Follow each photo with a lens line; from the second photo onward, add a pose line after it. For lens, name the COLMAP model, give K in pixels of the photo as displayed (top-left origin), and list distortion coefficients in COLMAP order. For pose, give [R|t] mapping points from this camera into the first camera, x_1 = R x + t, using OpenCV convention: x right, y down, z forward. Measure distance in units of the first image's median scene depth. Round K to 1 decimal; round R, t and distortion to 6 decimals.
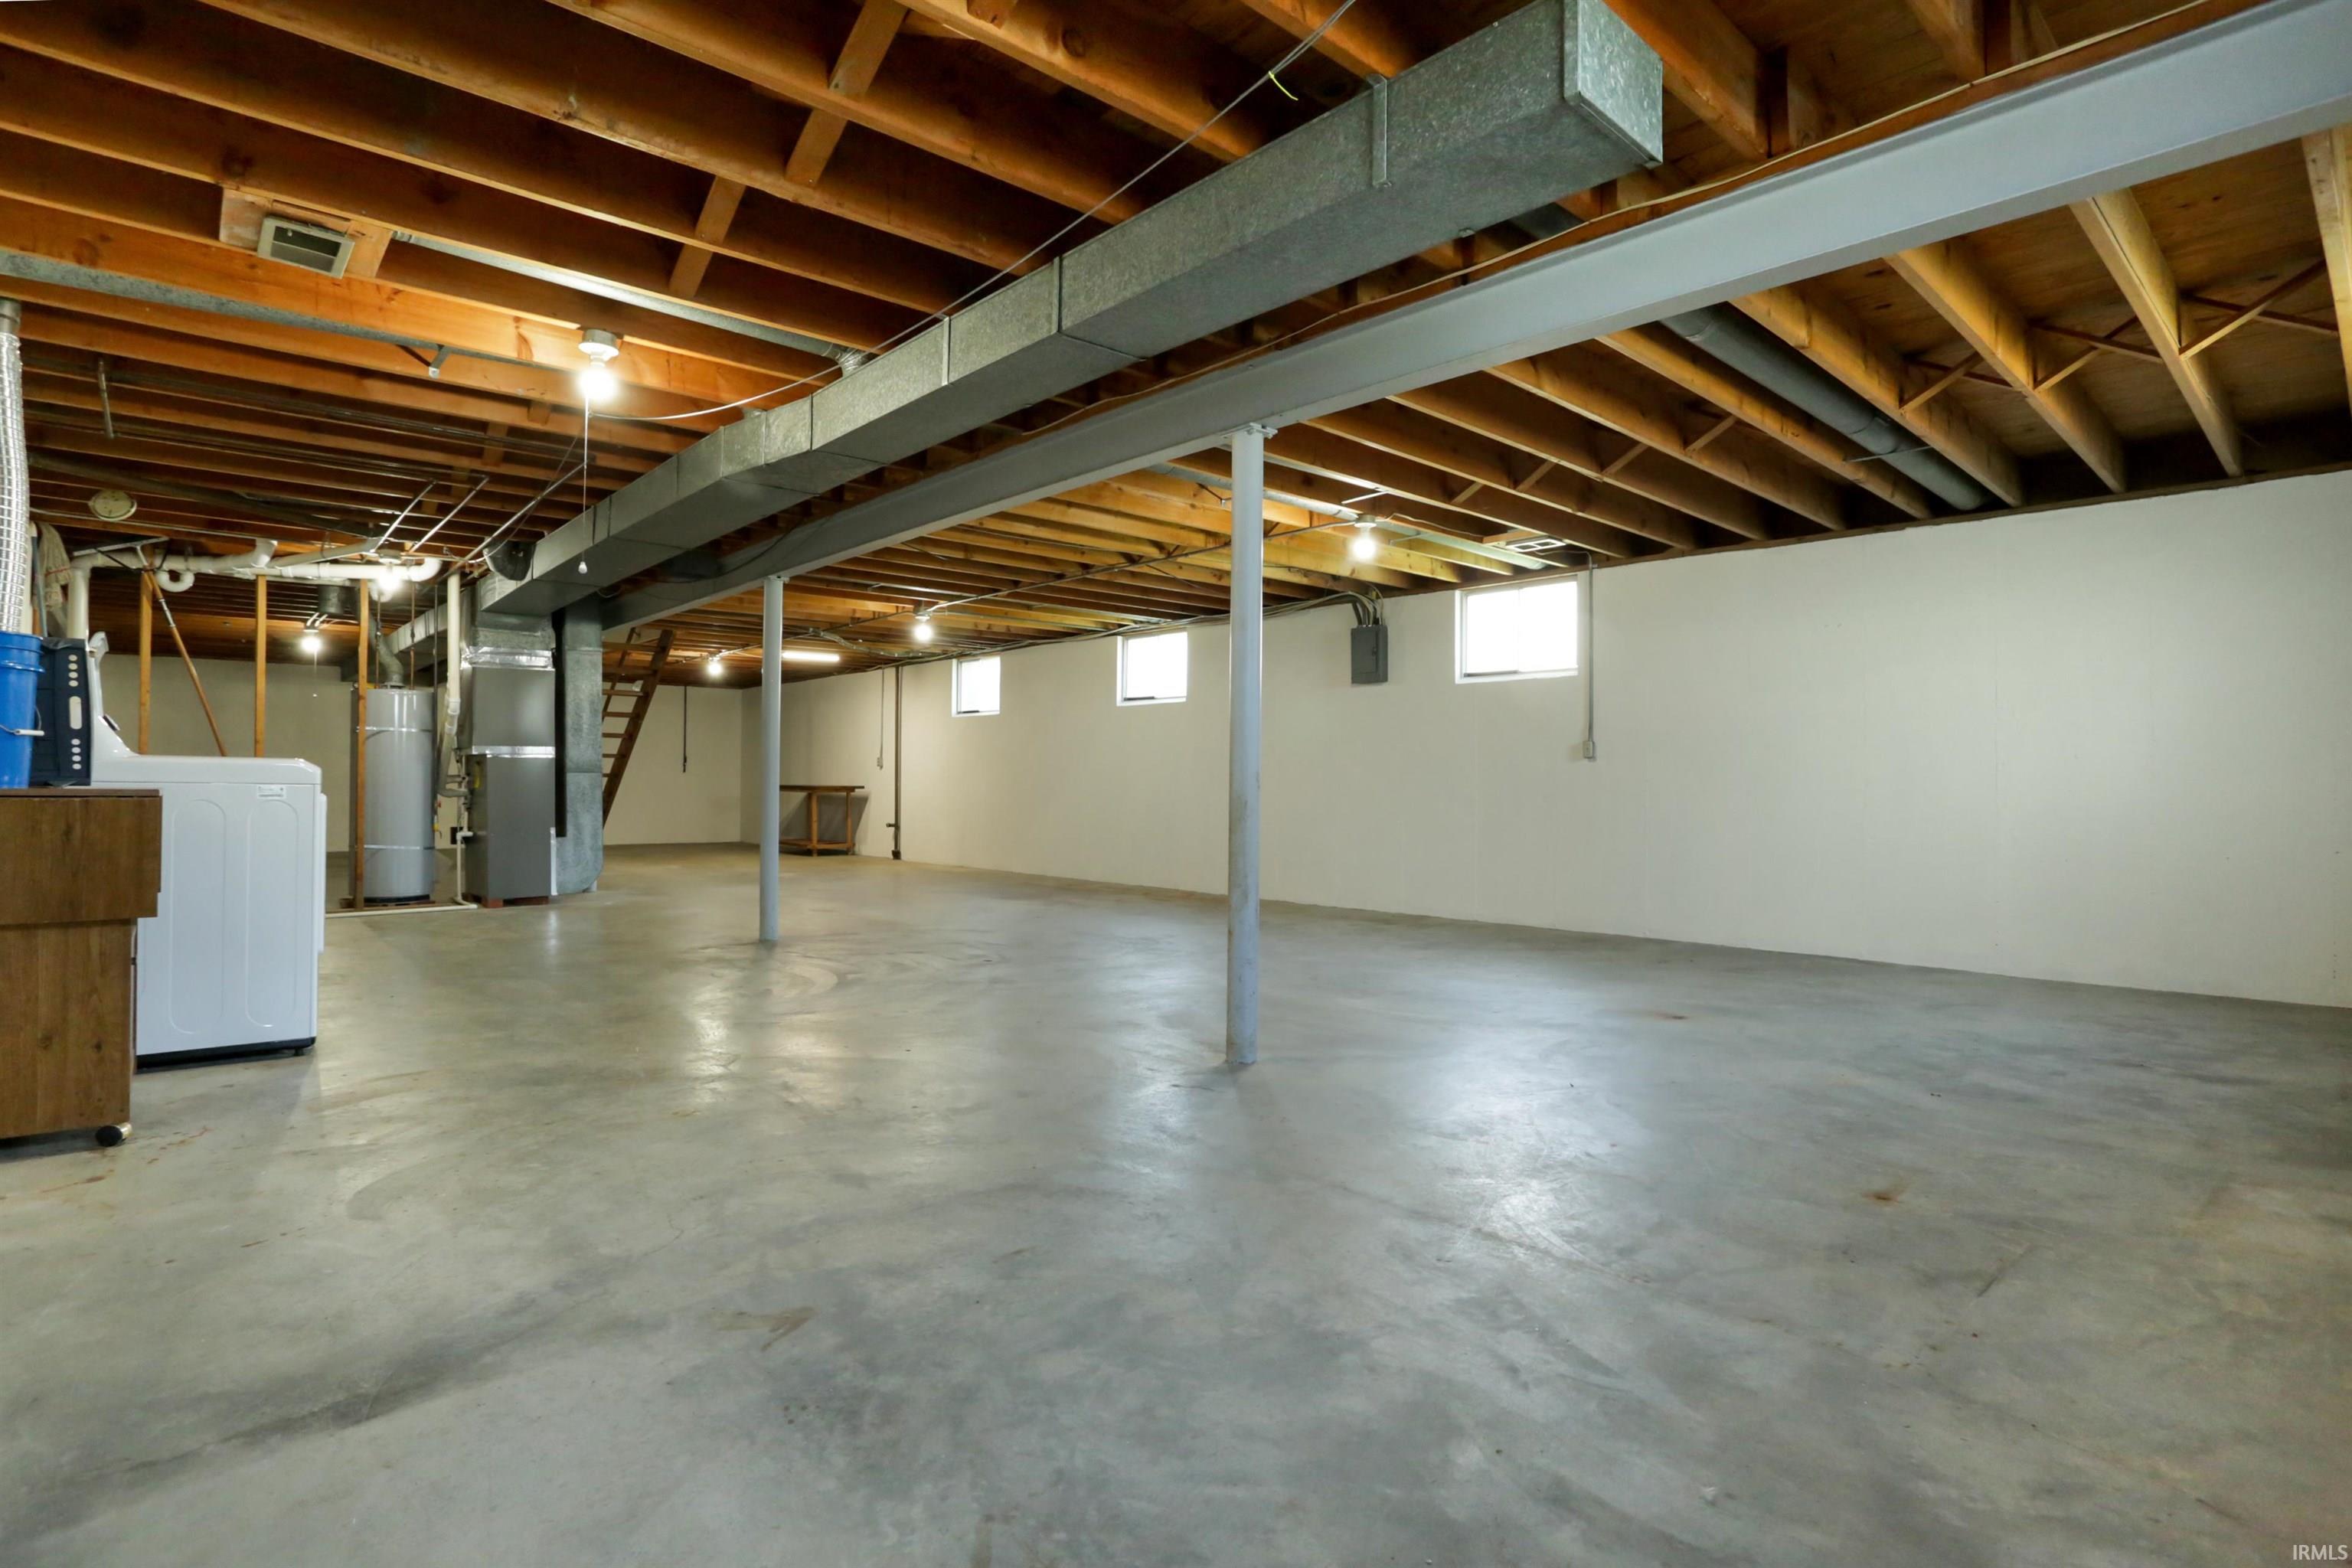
lens RADIAL K [[1170.8, 0, 1188.6], [0, 1170.8, 771.1], [0, 0, 1]] dist [-0.074098, 0.034755]
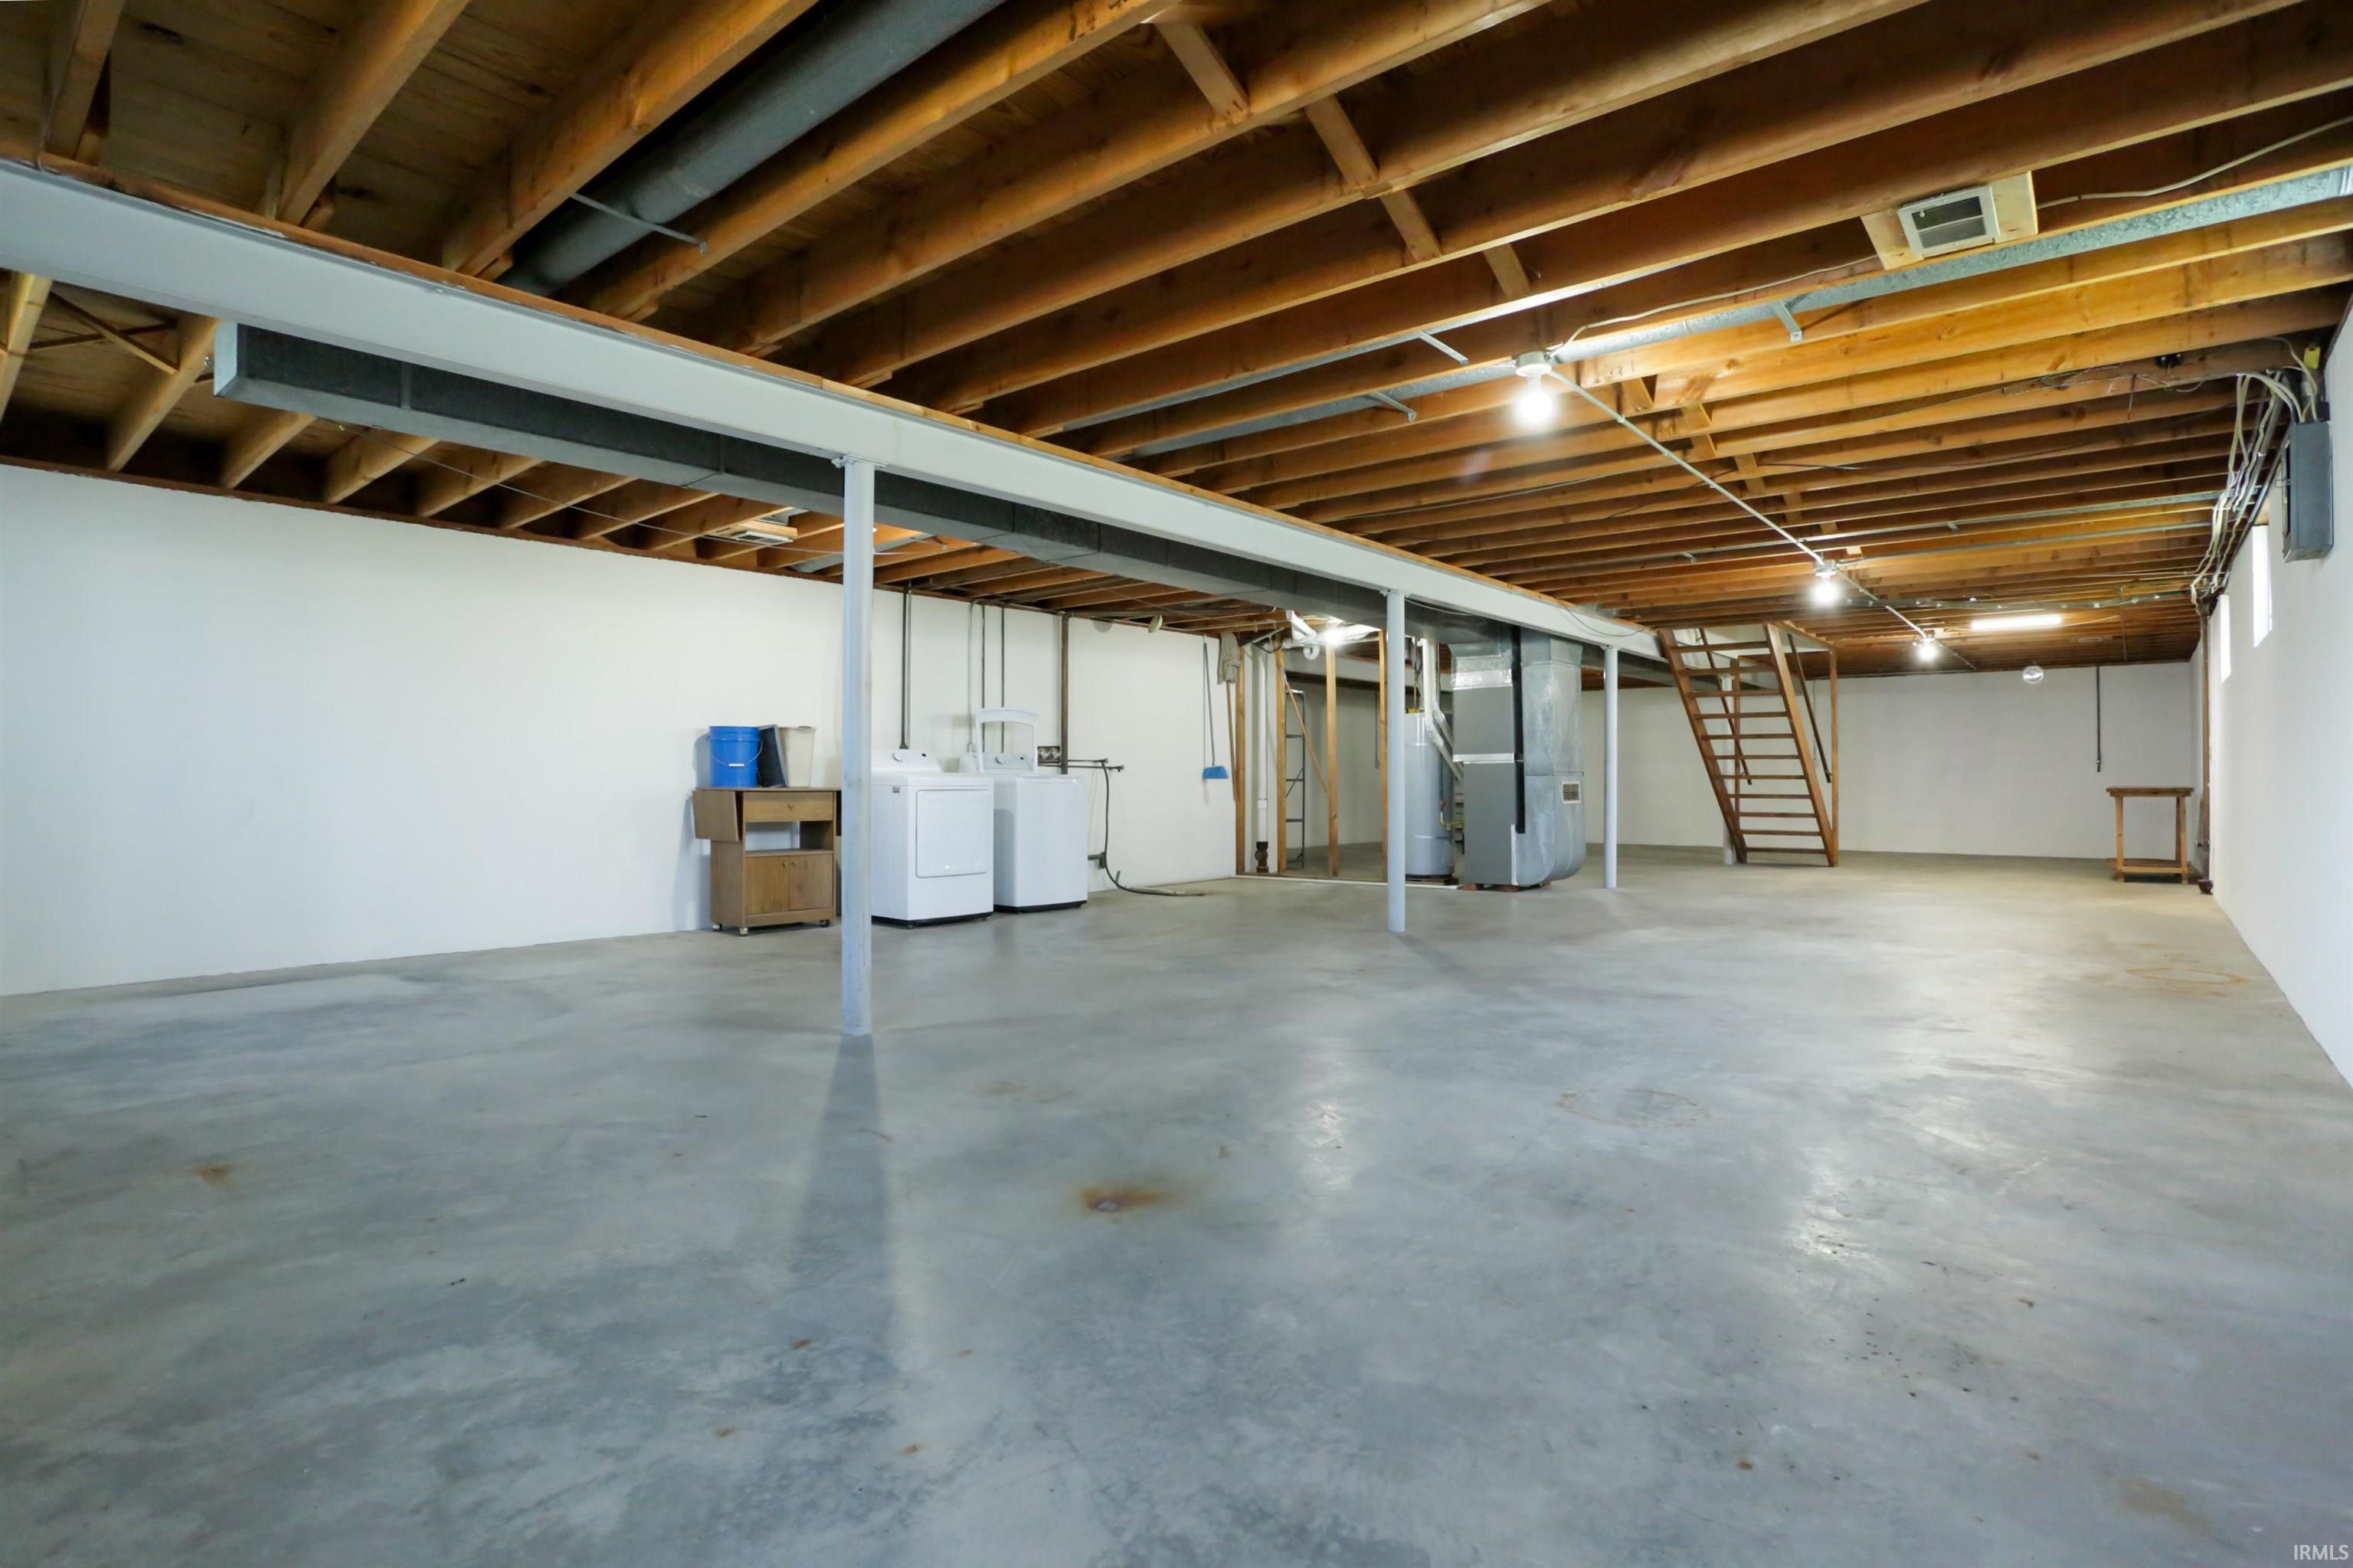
lens RADIAL K [[1171.4, 0, 1189.1], [0, 1171.4, 771.1], [0, 0, 1]] dist [-0.074098, 0.034755]
pose [[0.128696, -0.012688, -0.991603, 0.536667], [0.009474, 0.999888, -0.011565, 0.006415], [0.991639, -0.007906, 0.128802, 0.535070]]
